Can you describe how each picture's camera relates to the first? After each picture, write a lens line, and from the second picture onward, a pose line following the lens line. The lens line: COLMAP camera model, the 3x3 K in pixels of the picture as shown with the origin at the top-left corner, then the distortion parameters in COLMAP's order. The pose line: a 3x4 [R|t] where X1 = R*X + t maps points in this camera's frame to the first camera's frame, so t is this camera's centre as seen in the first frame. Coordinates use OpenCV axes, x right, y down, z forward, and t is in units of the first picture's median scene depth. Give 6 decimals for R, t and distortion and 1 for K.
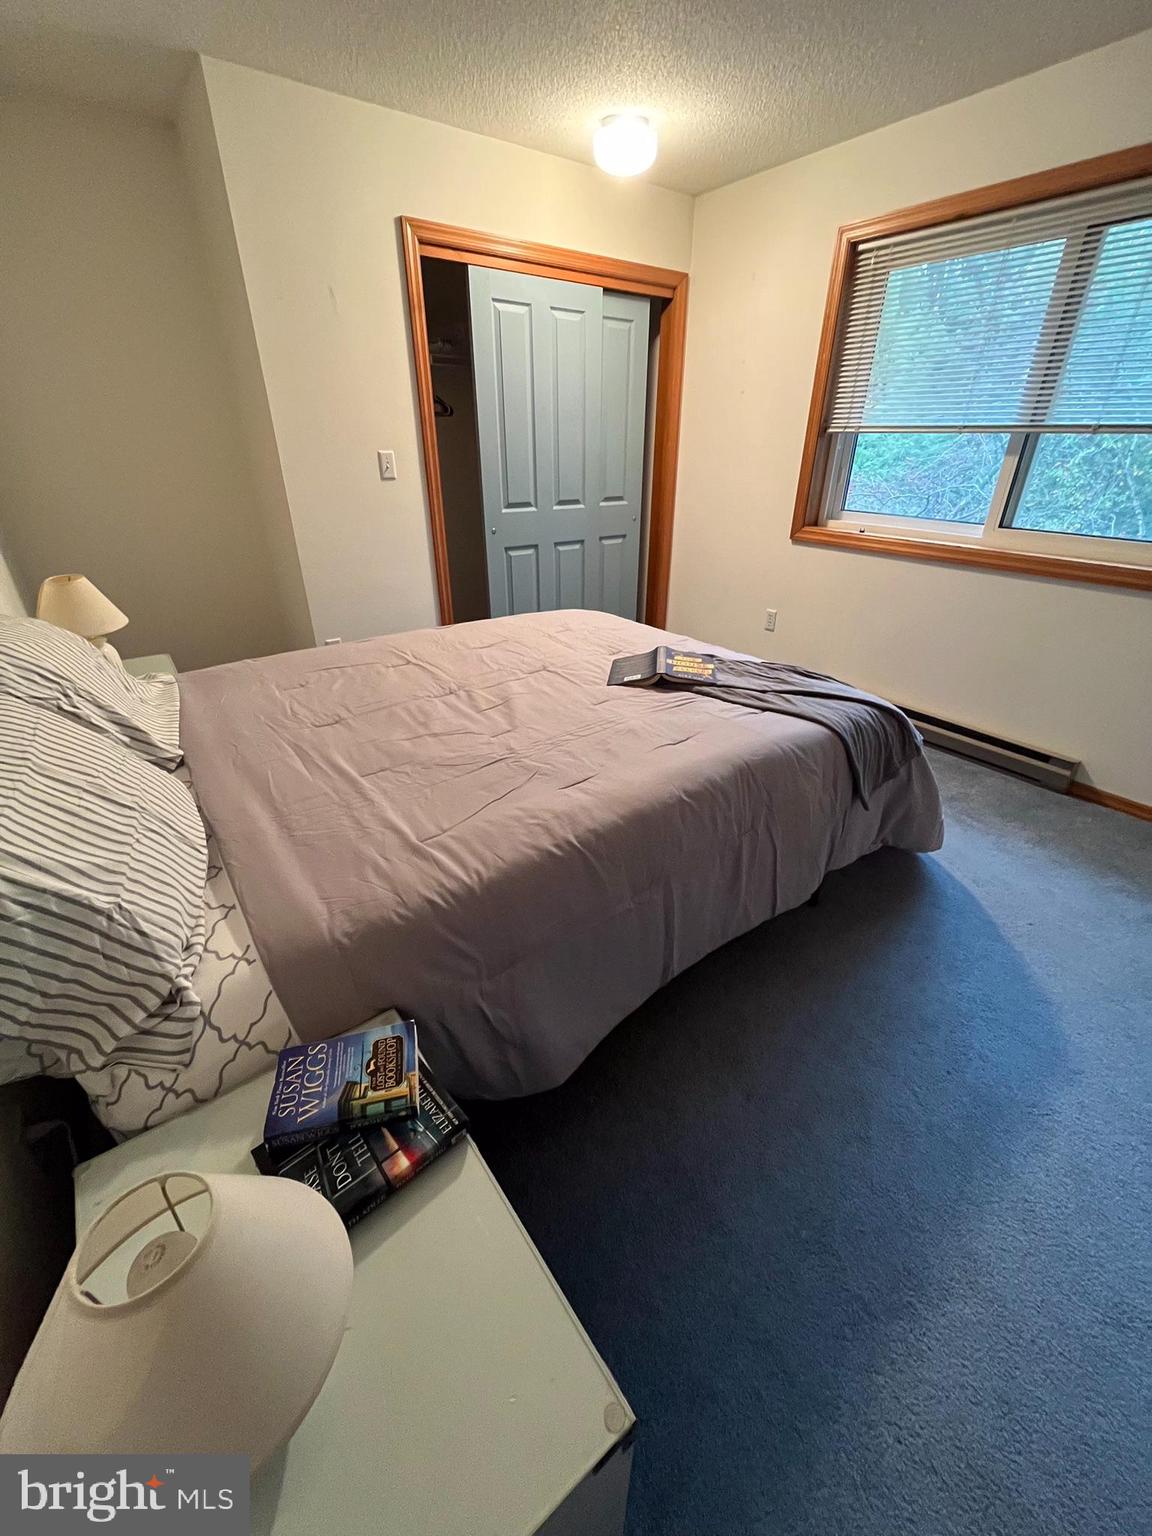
lens RADIAL K [[618.5, 0, 584.1], [0, 618.5, 780.0], [0, 0, 1]] dist [-0.004418, 0.001237]
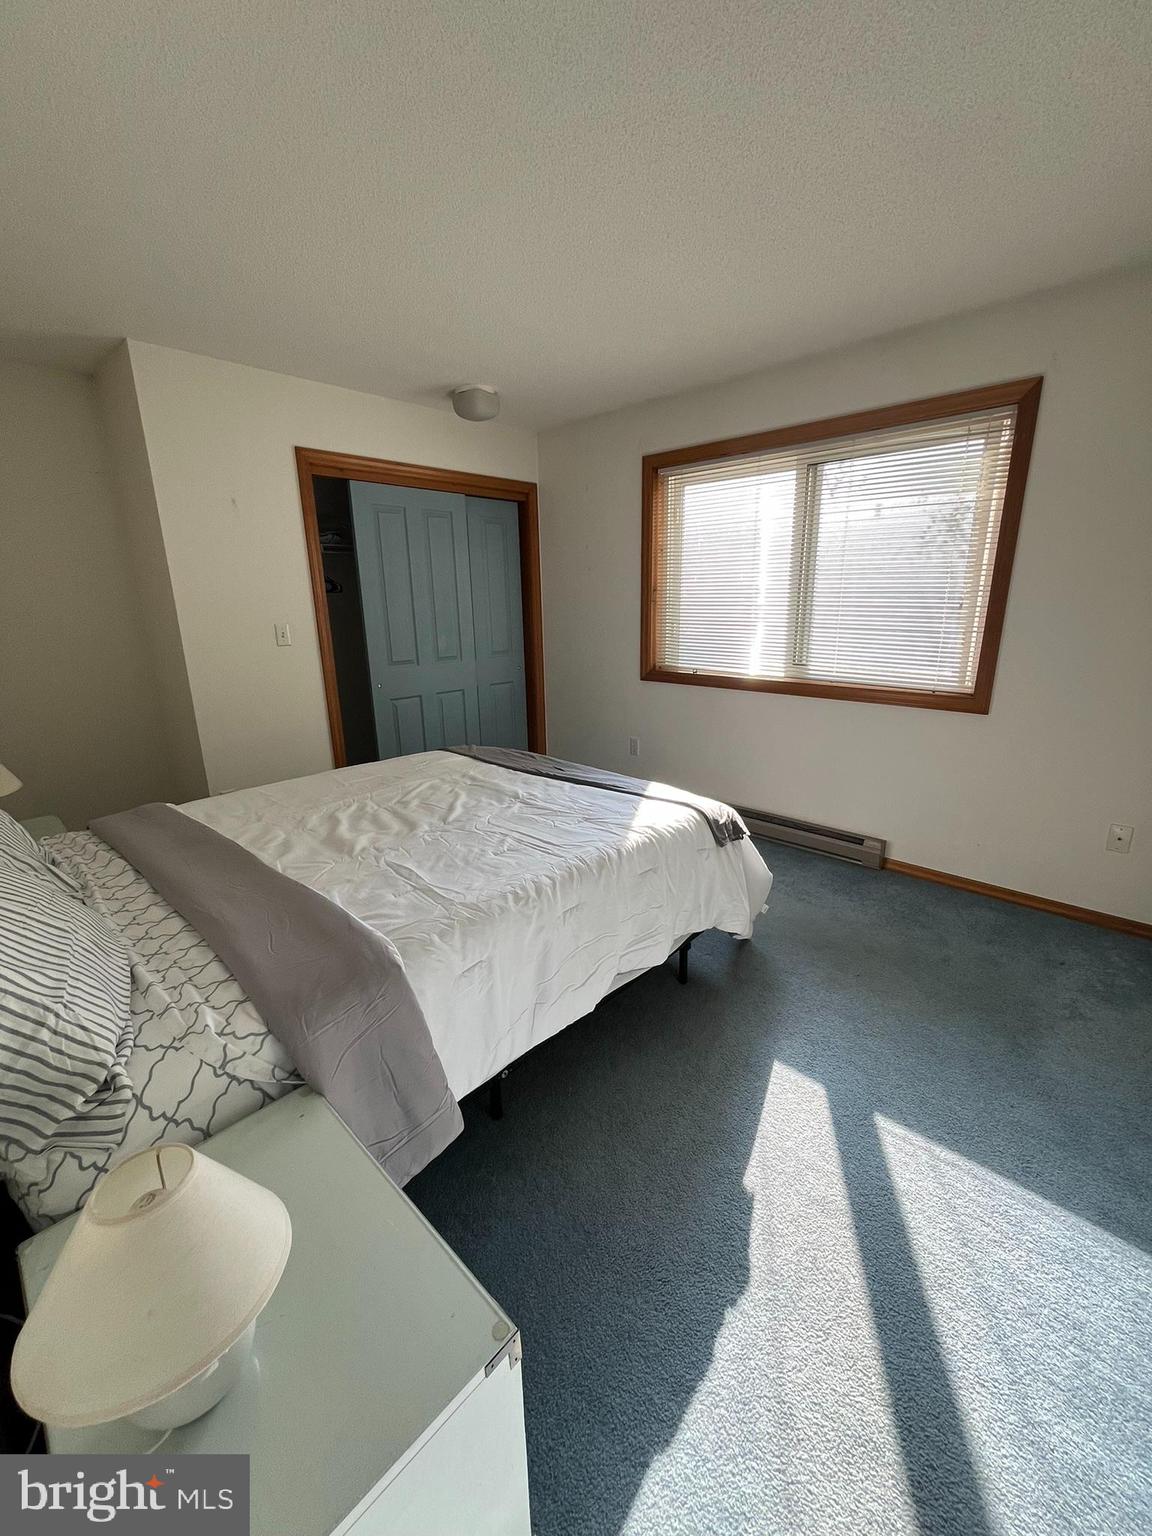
lens RADIAL K [[618.5, 0, 585.2], [0, 618.5, 757.3], [0, 0, 1]] dist [-0.004418, 0.001237]
pose [[0.982210, -0.065747, 0.175899, 0.049992], [0.107636, 0.964673, -0.240460, 0.134297], [-0.153875, 0.255116, 0.954588, -0.397969]]
